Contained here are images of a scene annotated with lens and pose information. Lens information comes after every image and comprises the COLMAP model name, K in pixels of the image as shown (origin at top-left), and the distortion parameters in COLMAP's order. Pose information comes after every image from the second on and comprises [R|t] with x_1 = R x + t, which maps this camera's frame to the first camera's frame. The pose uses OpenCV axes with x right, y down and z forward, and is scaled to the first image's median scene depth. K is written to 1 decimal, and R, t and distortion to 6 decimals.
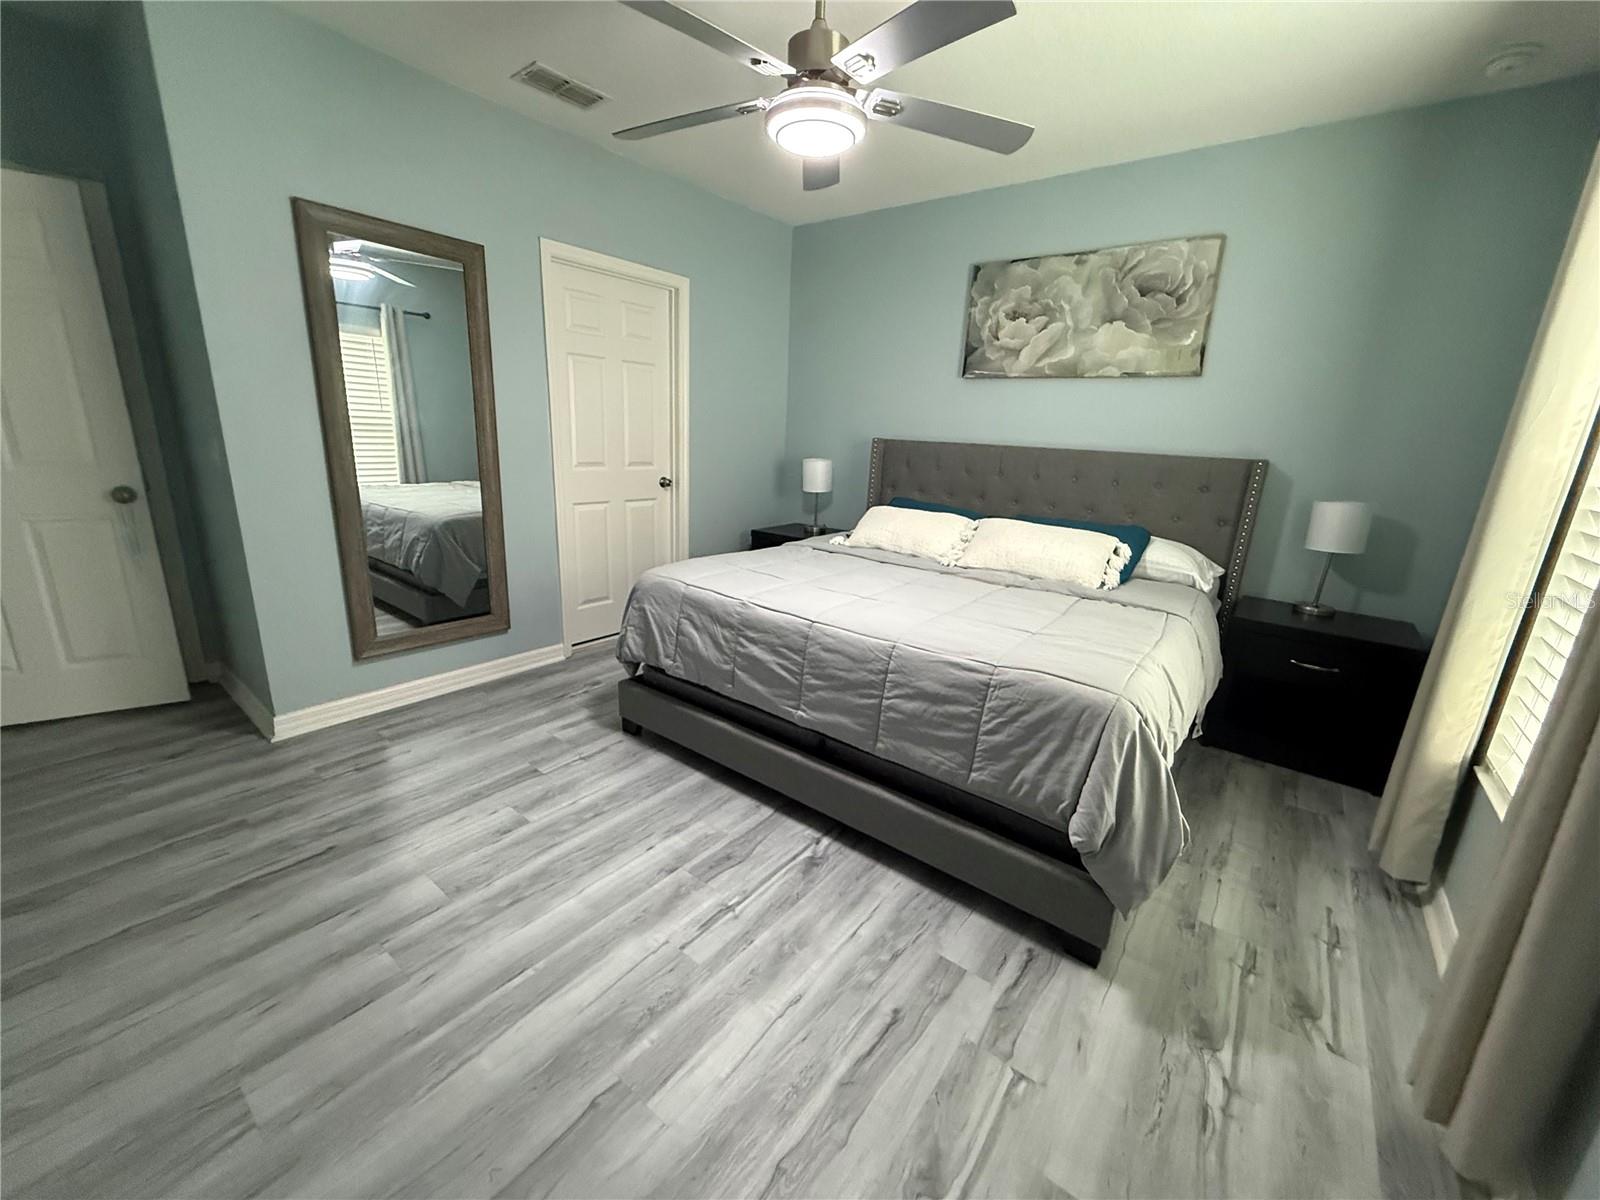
lens RADIAL K [[633.7, 0, 794.8], [0, 633.7, 597.3], [0, 0, 1]] dist [-0.000240, 0.000319]
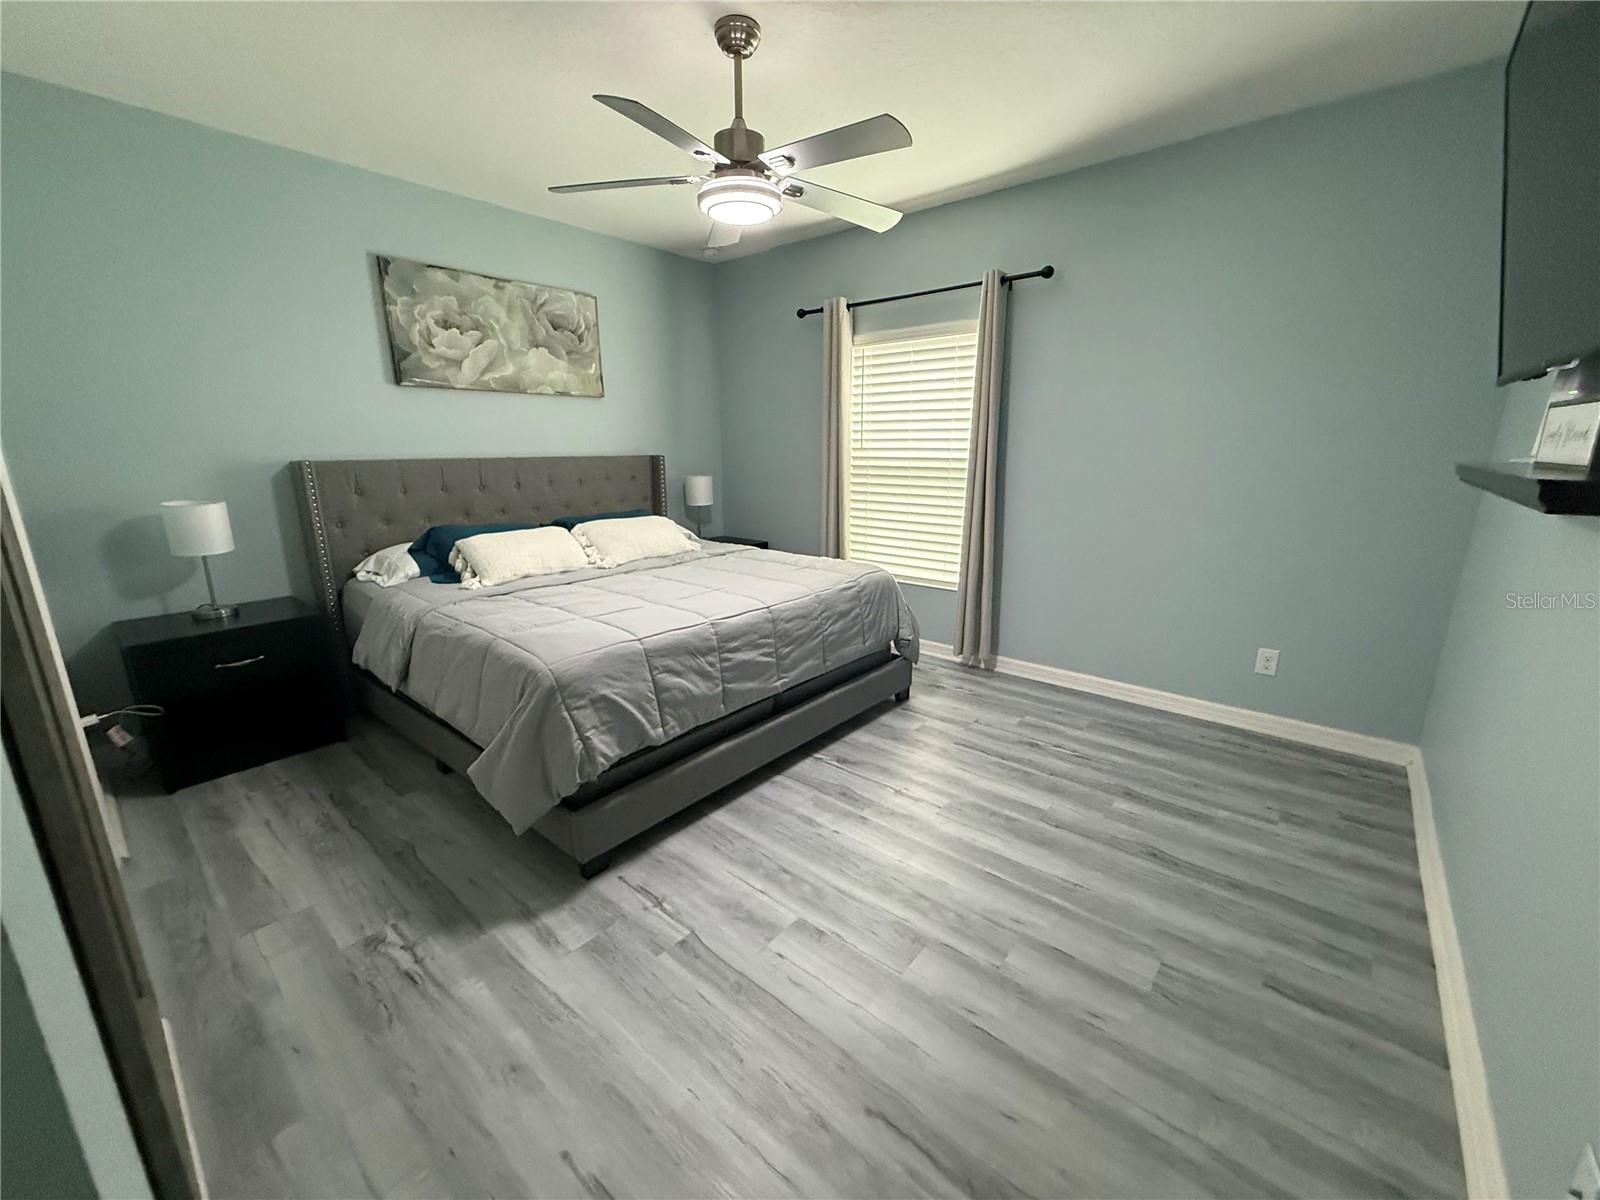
lens RADIAL K [[633.7, 0, 796.0], [0, 633.7, 599.4], [0, 0, 1]] dist [-0.000240, 0.000319]
pose [[0.045848, -0.279819, 0.958958, -0.917201], [0.264591, 0.929083, 0.258451, -0.223971], [-0.963270, 0.241882, 0.116634, 0.649245]]
